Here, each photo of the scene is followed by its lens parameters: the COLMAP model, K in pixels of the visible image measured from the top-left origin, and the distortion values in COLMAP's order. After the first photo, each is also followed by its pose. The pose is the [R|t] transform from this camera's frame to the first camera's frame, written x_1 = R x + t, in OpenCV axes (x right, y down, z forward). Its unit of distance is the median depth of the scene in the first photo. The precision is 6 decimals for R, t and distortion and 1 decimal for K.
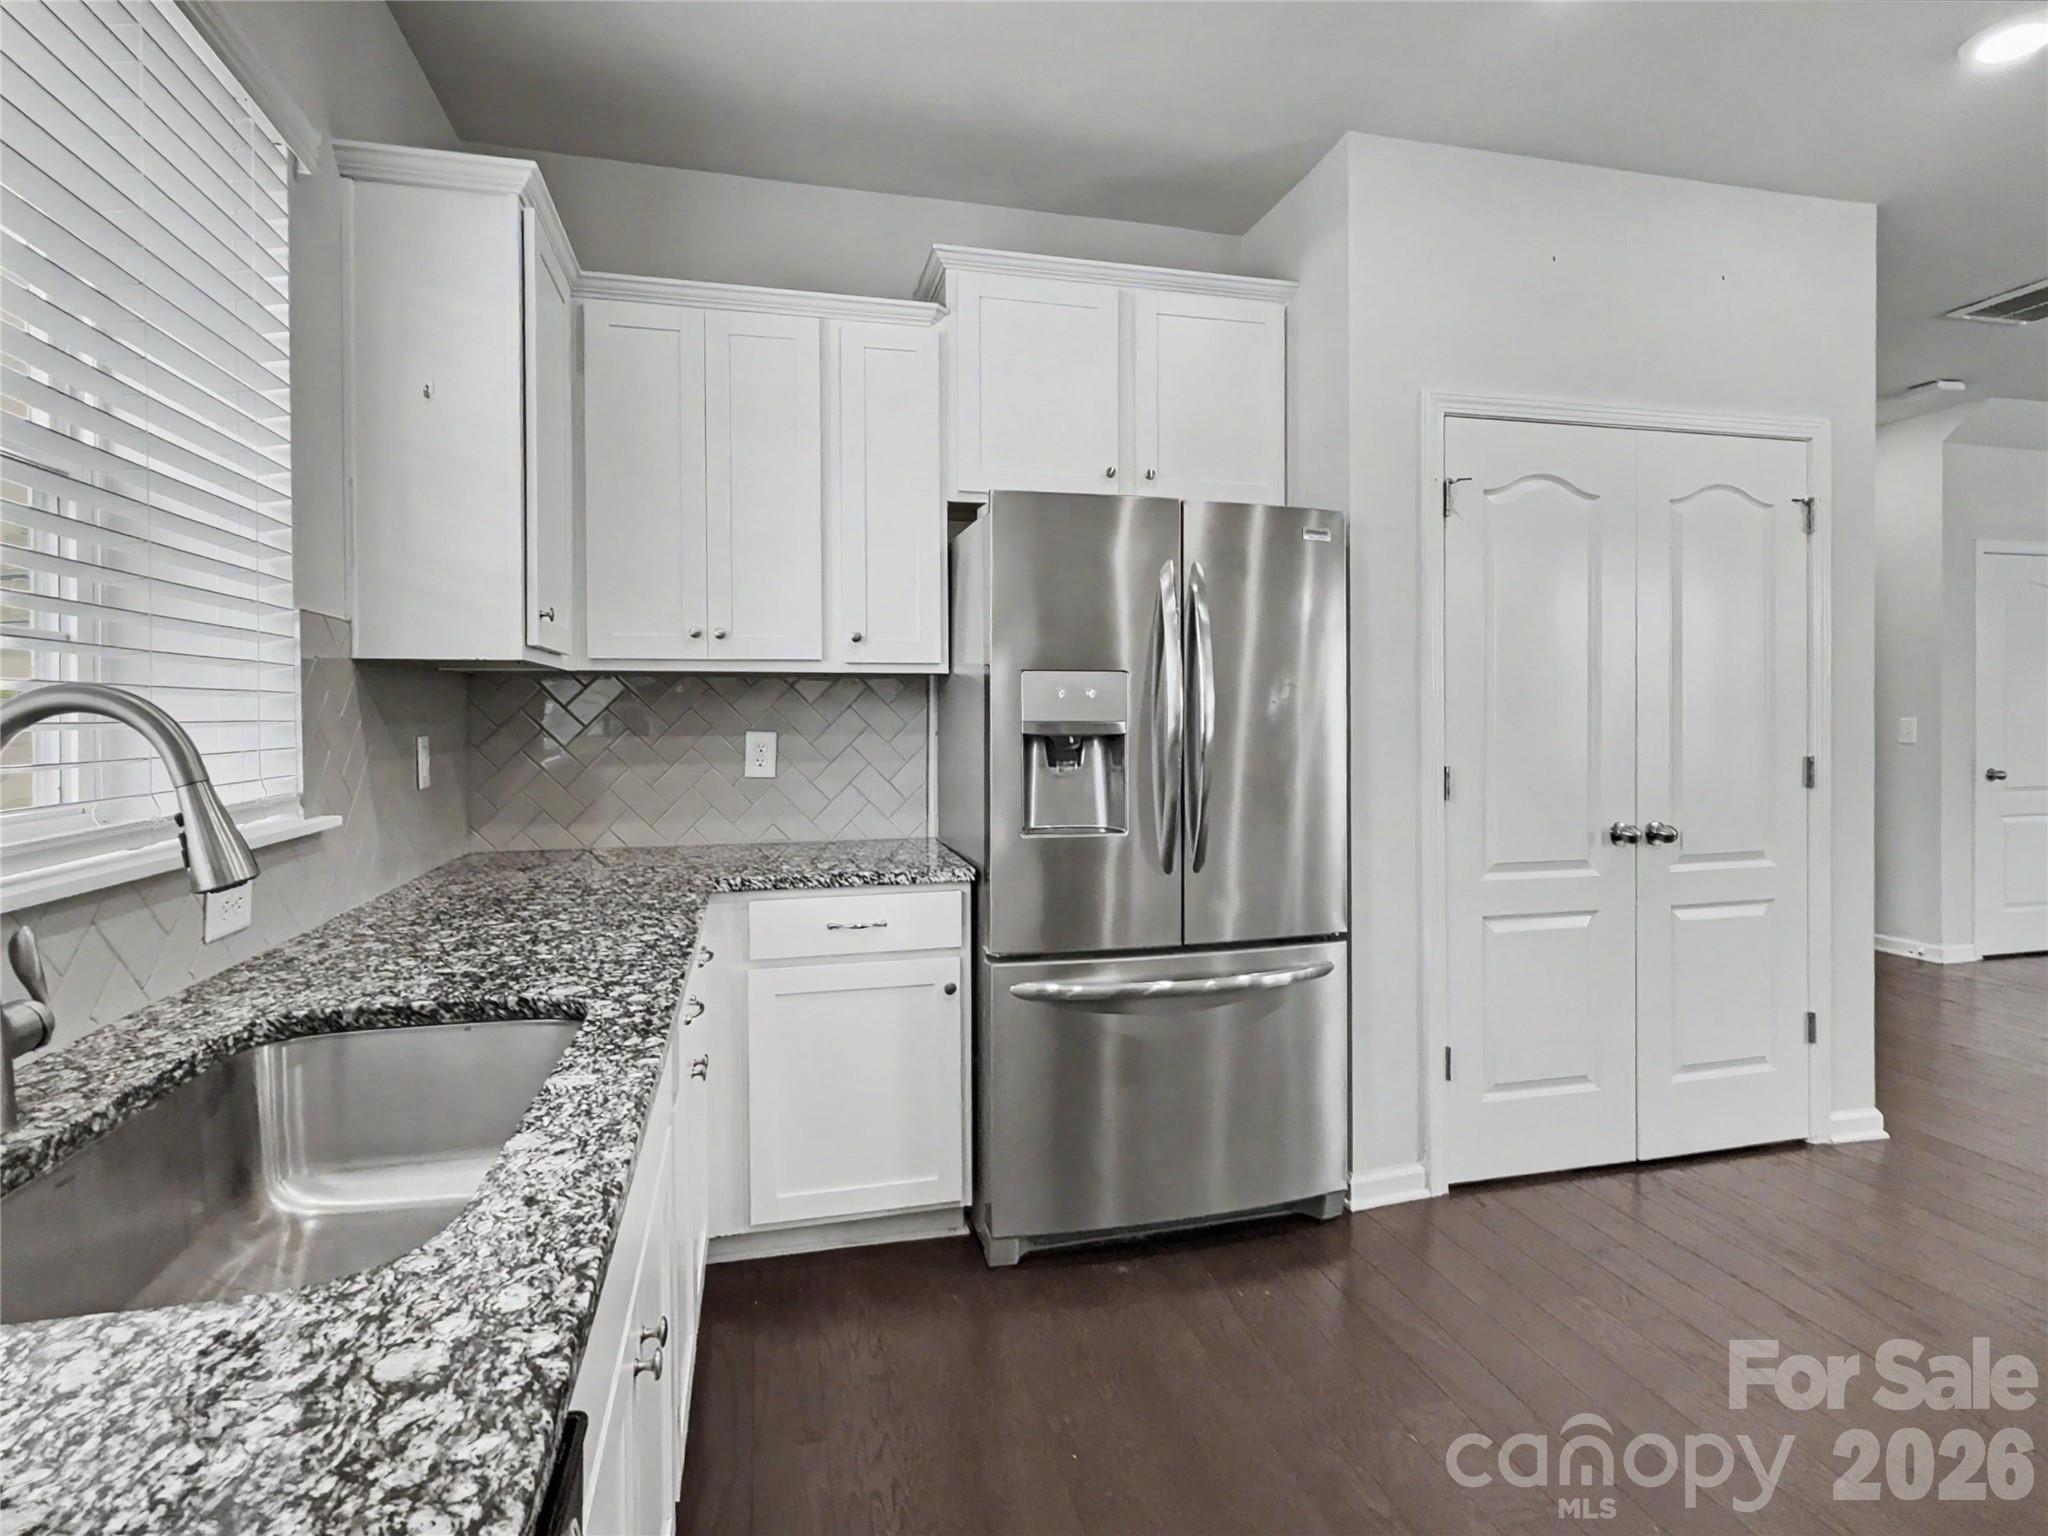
lens RADIAL K [[1047.1, 0, 1015.9], [0, 1047.1, 726.8], [0, 0, 1]] dist [0.004536, 0.000097]
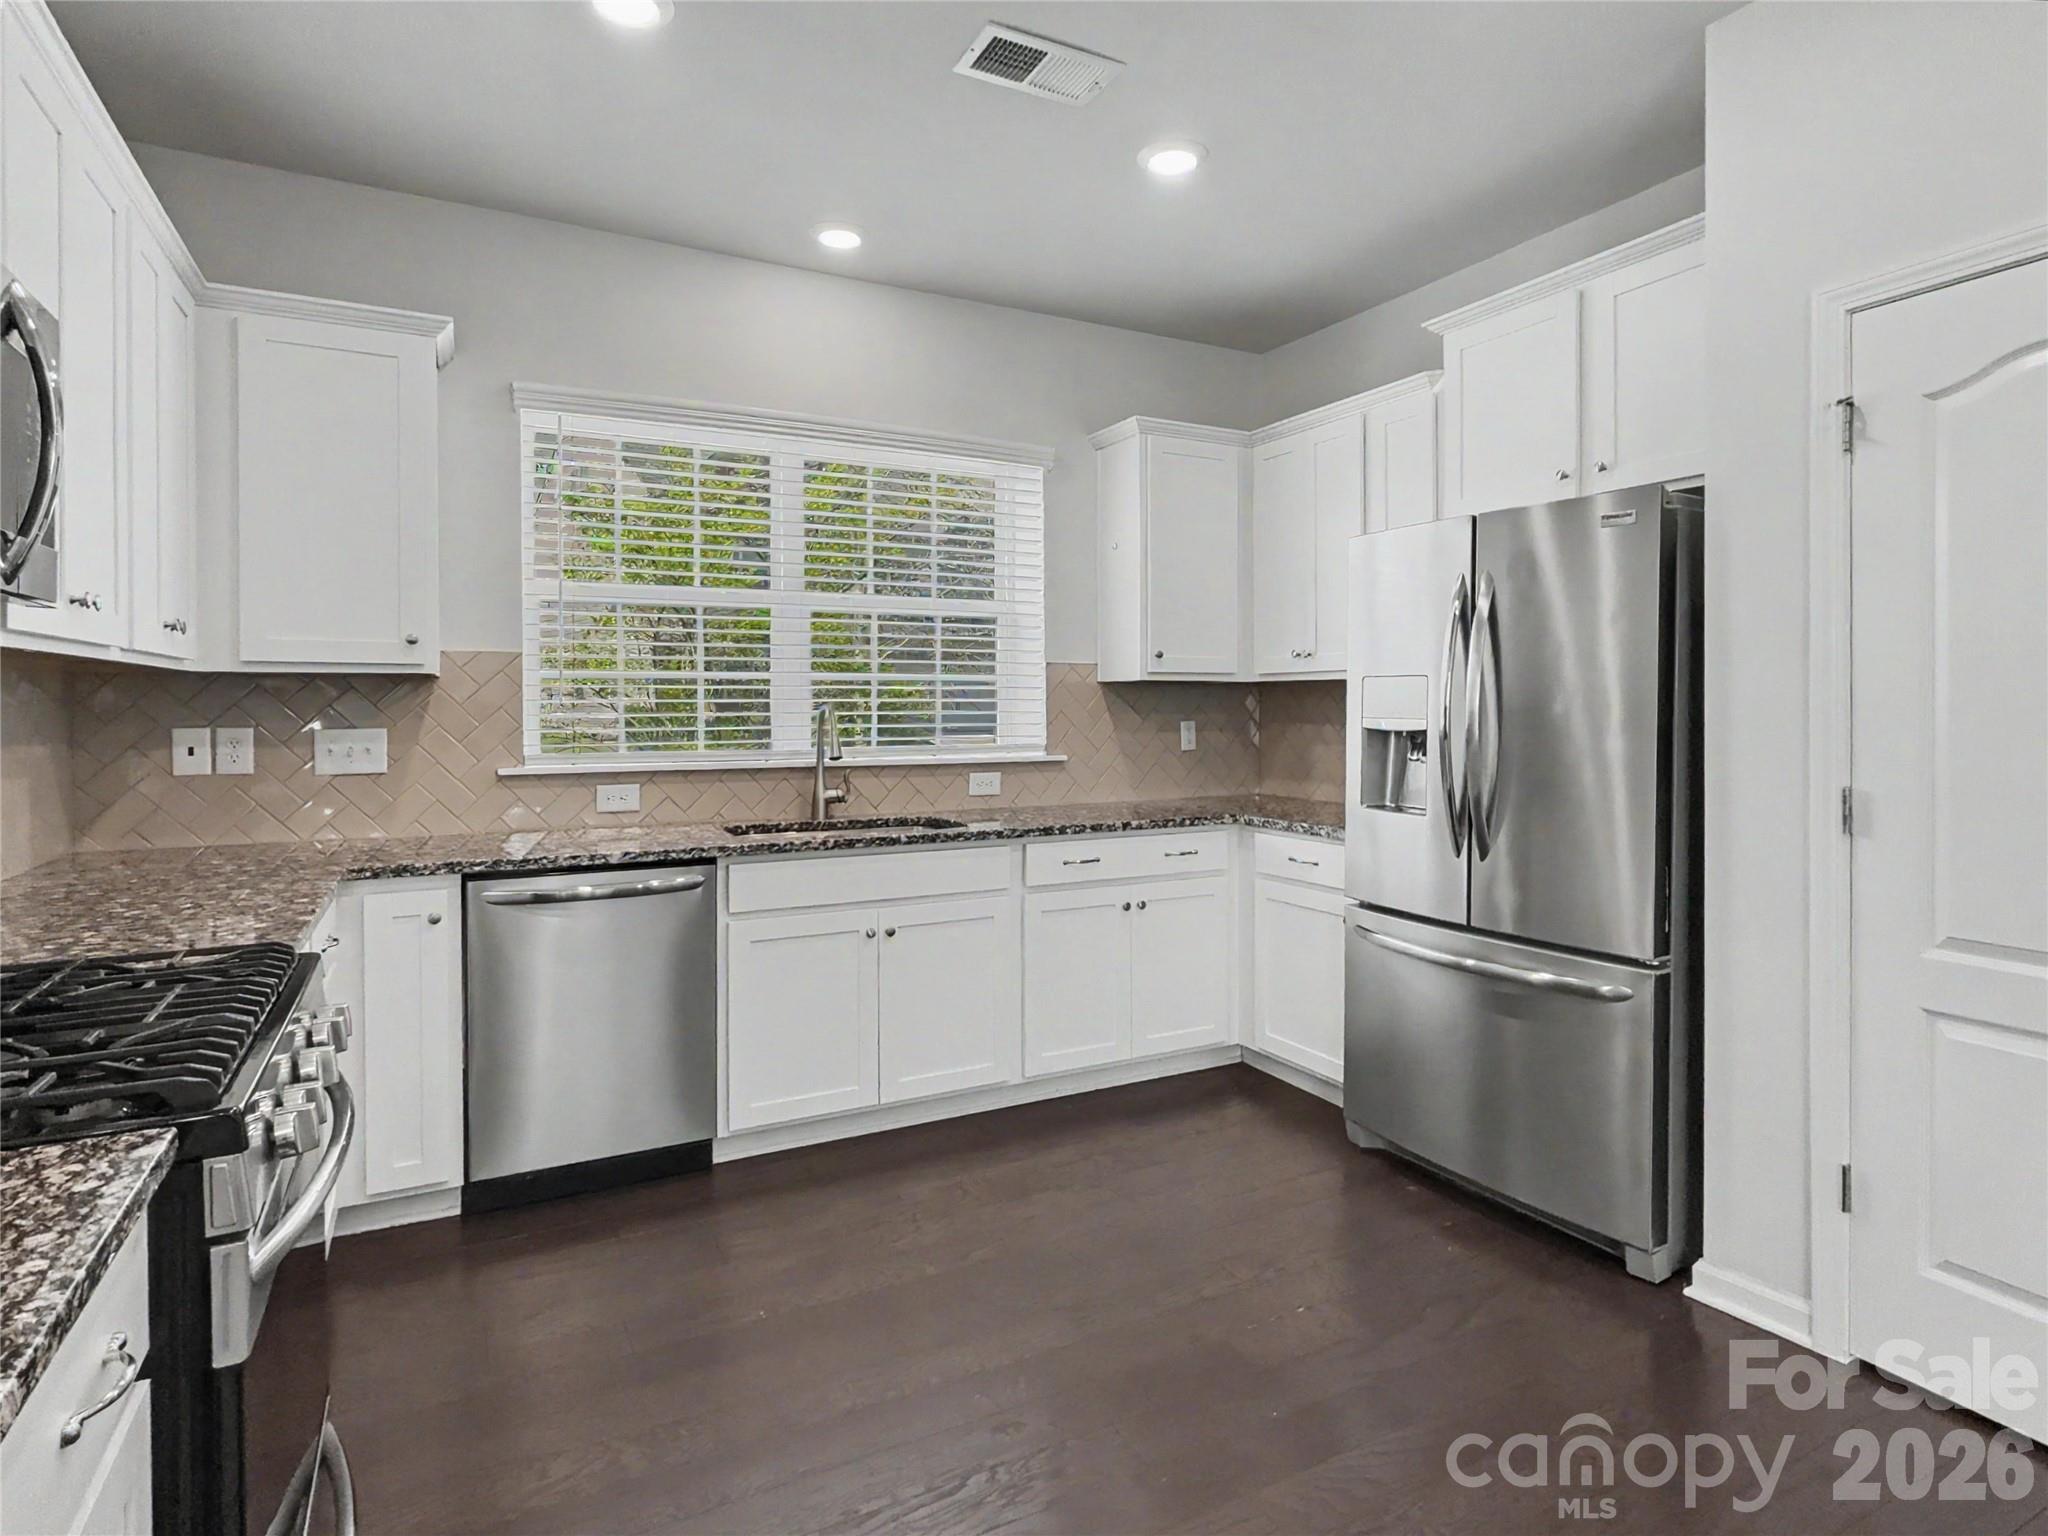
lens RADIAL K [[1079.8, 0, 1023.8], [0, 1079.8, 710.2], [0, 0, 1]] dist [-0.001651, -0.000352]
pose [[0.236474, 0.007797, -0.971607, 1.056234], [-0.008812, 0.999944, 0.005880, -0.016562], [0.971598, 0.007171, 0.236529, 0.264937]]
